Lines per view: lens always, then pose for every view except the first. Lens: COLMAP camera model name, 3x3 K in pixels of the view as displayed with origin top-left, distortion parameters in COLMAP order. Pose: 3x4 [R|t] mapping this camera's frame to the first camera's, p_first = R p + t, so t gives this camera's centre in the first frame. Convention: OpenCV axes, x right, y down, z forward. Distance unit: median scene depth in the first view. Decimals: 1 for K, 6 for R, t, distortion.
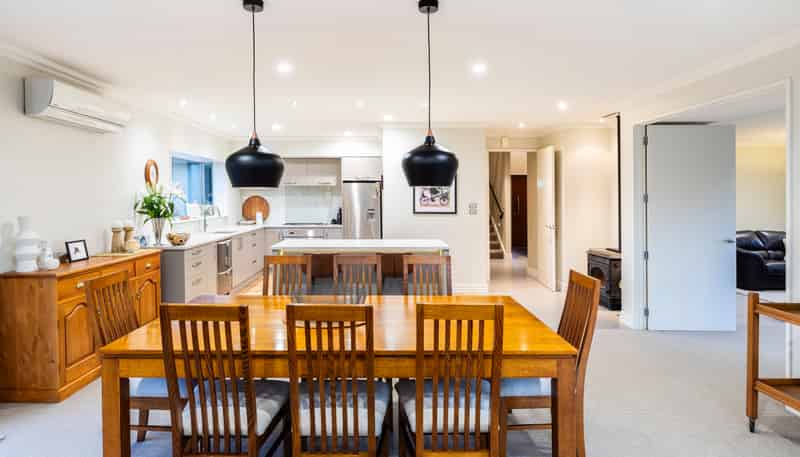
lens RADIAL K [[446.2, 0, 382.8], [0, 446.2, 191.5], [0, 0, 1]] dist [0.002908, -0.003613]
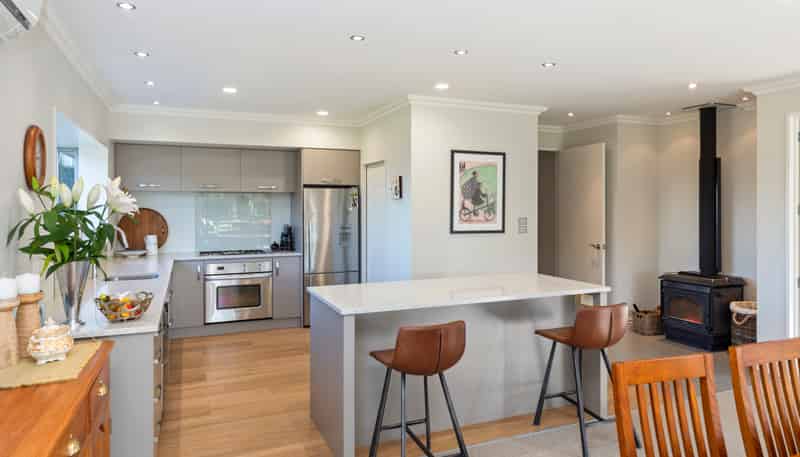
lens RADIAL K [[504.7, 0, 399.7], [0, 504.7, 211.5], [0, 0, 1]] dist [-0.007798, 0.000066]
pose [[0.923988, -0.005567, 0.382381, -0.295414], [-0.001914, 0.999814, 0.019180, 0.001080], [-0.382417, -0.018453, 0.923806, 0.321283]]
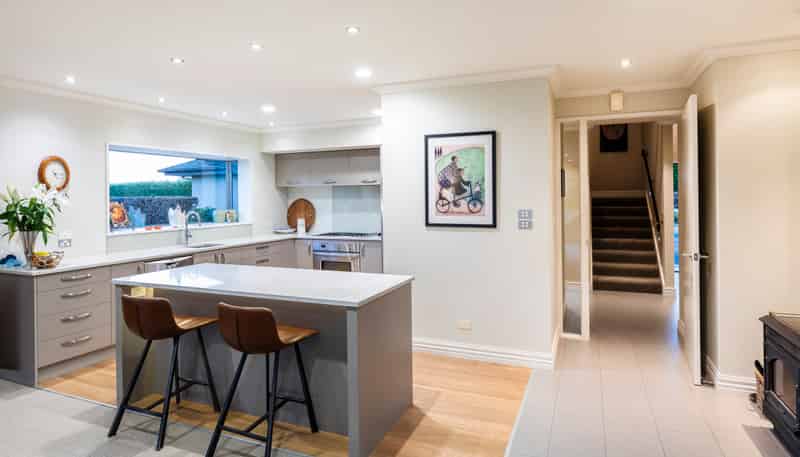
lens RADIAL K [[446.2, 0, 395.4], [0, 446.2, 194.8], [0, 0, 1]] dist [0.002908, -0.003613]
pose [[0.912142, -0.011876, -0.409701, 0.285313], [0.014257, 0.999895, 0.002759, 0.003257], [0.409625, -0.008357, 0.912216, 0.410184]]
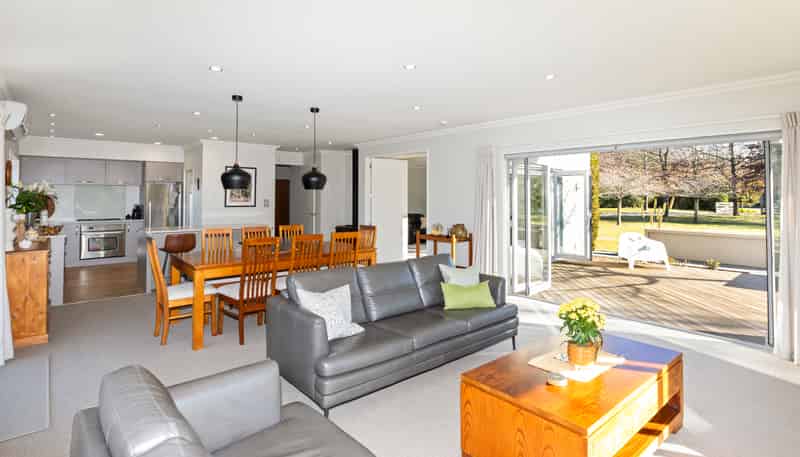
lens RADIAL K [[407.7, 0, 399.8], [0, 407.7, 186.1], [0, 0, 1]] dist [-0.002196, -0.001302]
pose [[0.762209, 0.016685, 0.647117, -0.336846], [-0.008333, 0.999838, -0.015965, -0.000359], [-0.647278, 0.006777, 0.762224, -0.318720]]
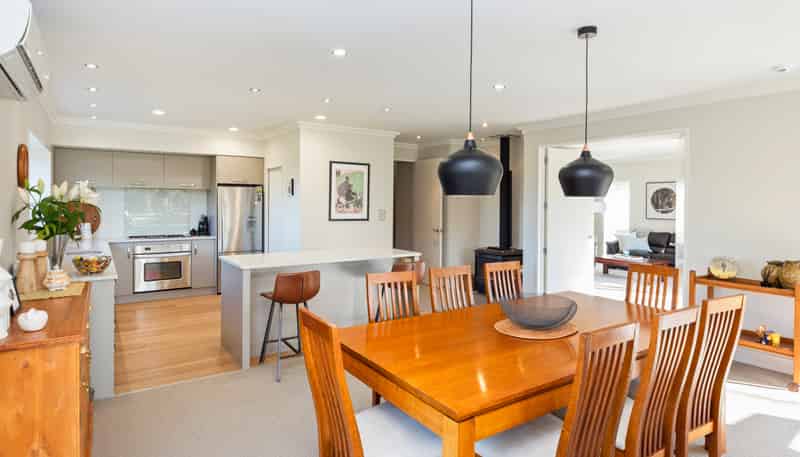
lens RADIAL K [[446.2, 0, 402.9], [0, 446.2, 206.0], [0, 0, 1]] dist [0.002908, -0.003613]
pose [[0.828003, 0.000301, 0.560724, -0.333200], [-0.012150, 0.999775, 0.017405, -0.000773], [-0.560592, -0.021224, 0.827820, 0.126341]]
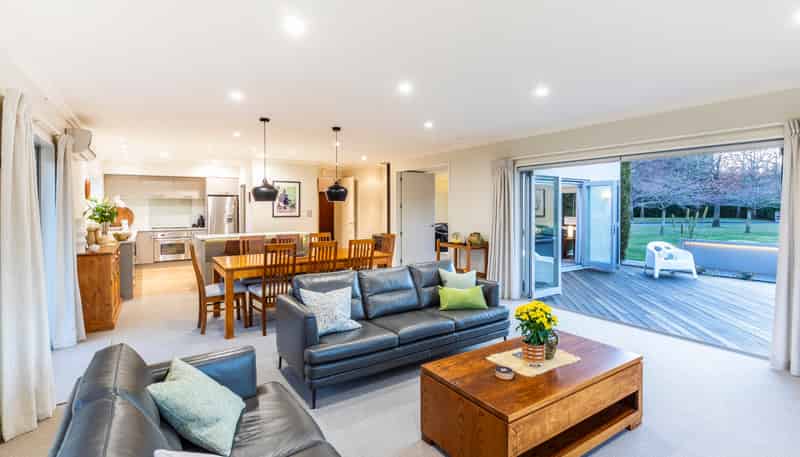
lens RADIAL K [[382.4, 0, 408.4], [0, 382.4, 212.7], [0, 0, 1]] dist [0.000965, 0.001313]
pose [[0.827881, -0.011747, 0.560781, -0.288384], [-0.002942, 0.999676, 0.025283, -0.001266], [-0.560896, -0.022581, 0.827578, -0.374614]]
